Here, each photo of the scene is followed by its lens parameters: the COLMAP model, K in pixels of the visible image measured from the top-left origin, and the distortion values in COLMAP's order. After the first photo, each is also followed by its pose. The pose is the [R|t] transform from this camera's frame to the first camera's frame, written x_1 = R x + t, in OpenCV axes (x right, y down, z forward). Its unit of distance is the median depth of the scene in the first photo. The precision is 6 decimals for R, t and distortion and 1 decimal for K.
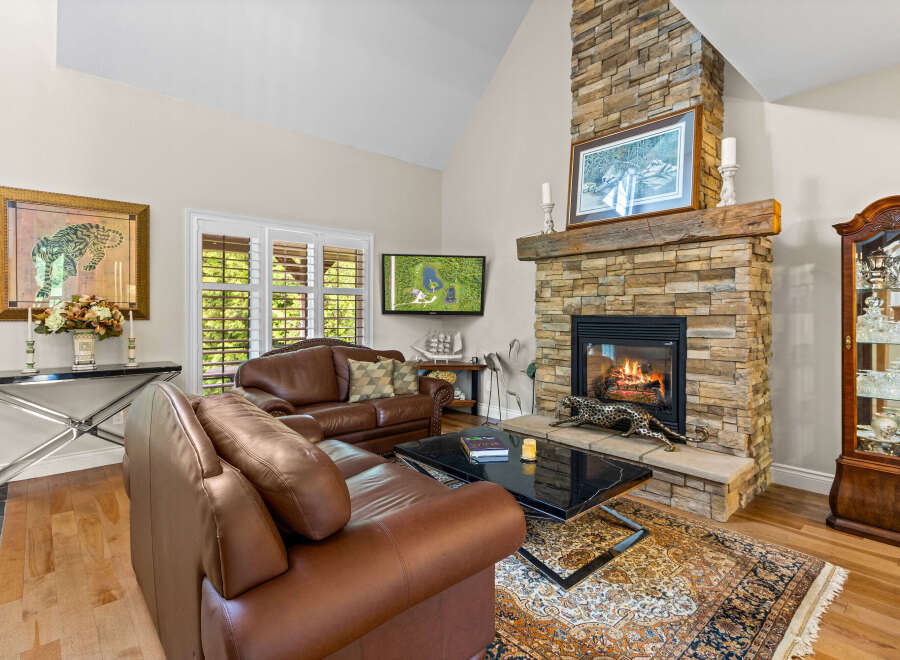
lens RADIAL K [[465.8, 0, 447.6], [0, 465.8, 315.1], [0, 0, 1]] dist [0.001110, 0.000454]
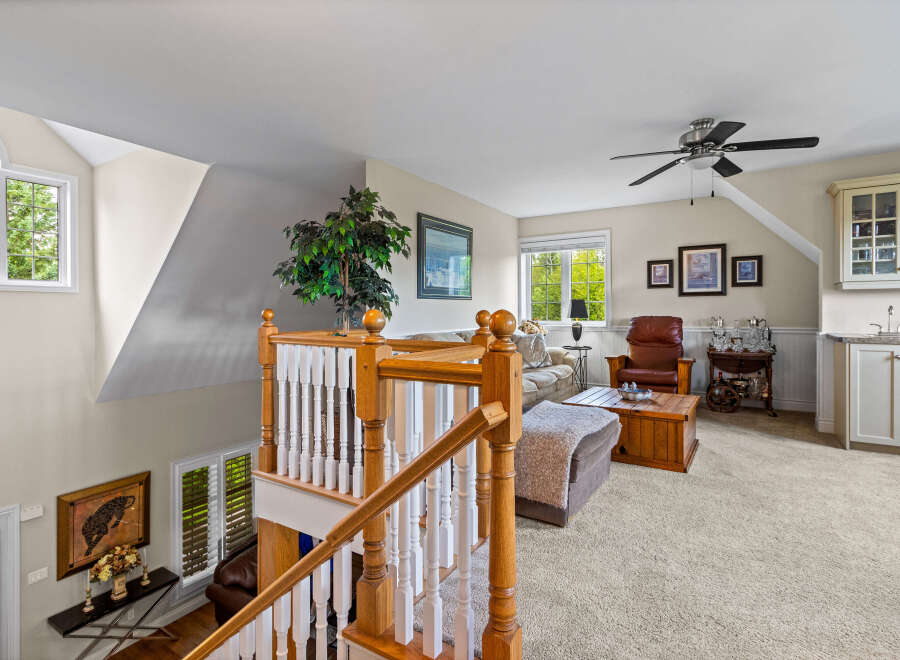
lens RADIAL K [[465.8, 0, 447.6], [0, 465.8, 315.1], [0, 0, 1]] dist [0.001110, 0.000454]
pose [[0.962329, -0.000524, 0.271888, -0.125516], [-0.001244, 0.999979, 0.006331, -0.853011], [-0.271885, -0.006430, 0.962308, -0.834230]]
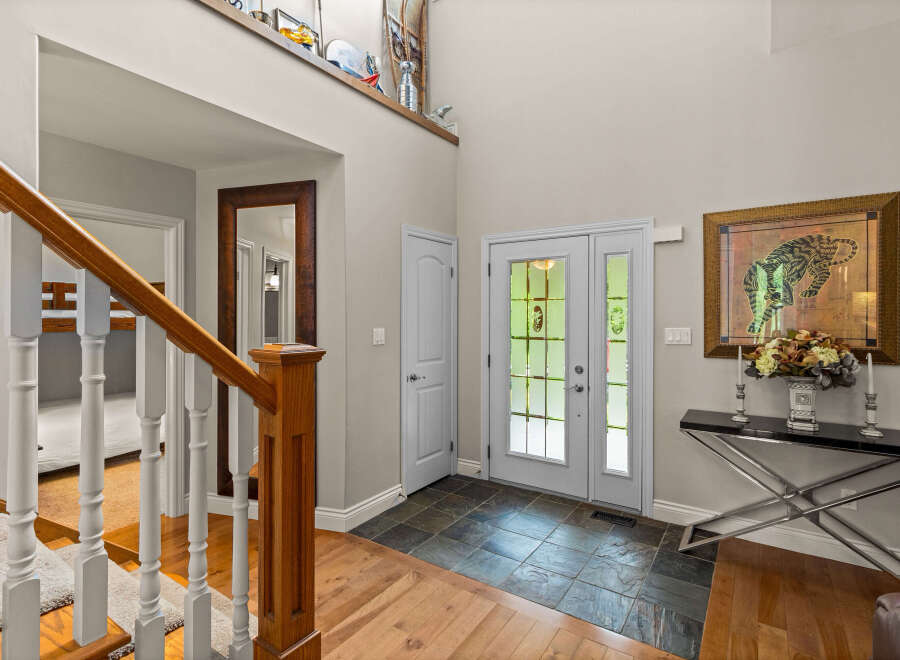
lens RADIAL K [[465.8, 0, 447.6], [0, 465.8, 315.1], [0, 0, 1]] dist [0.001110, 0.000454]
pose [[0.250836, 0.003160, -0.968025, -0.180877], [-0.000684, 0.999995, 0.003087, -0.070714], [0.968029, -0.000112, 0.250837, 0.239612]]
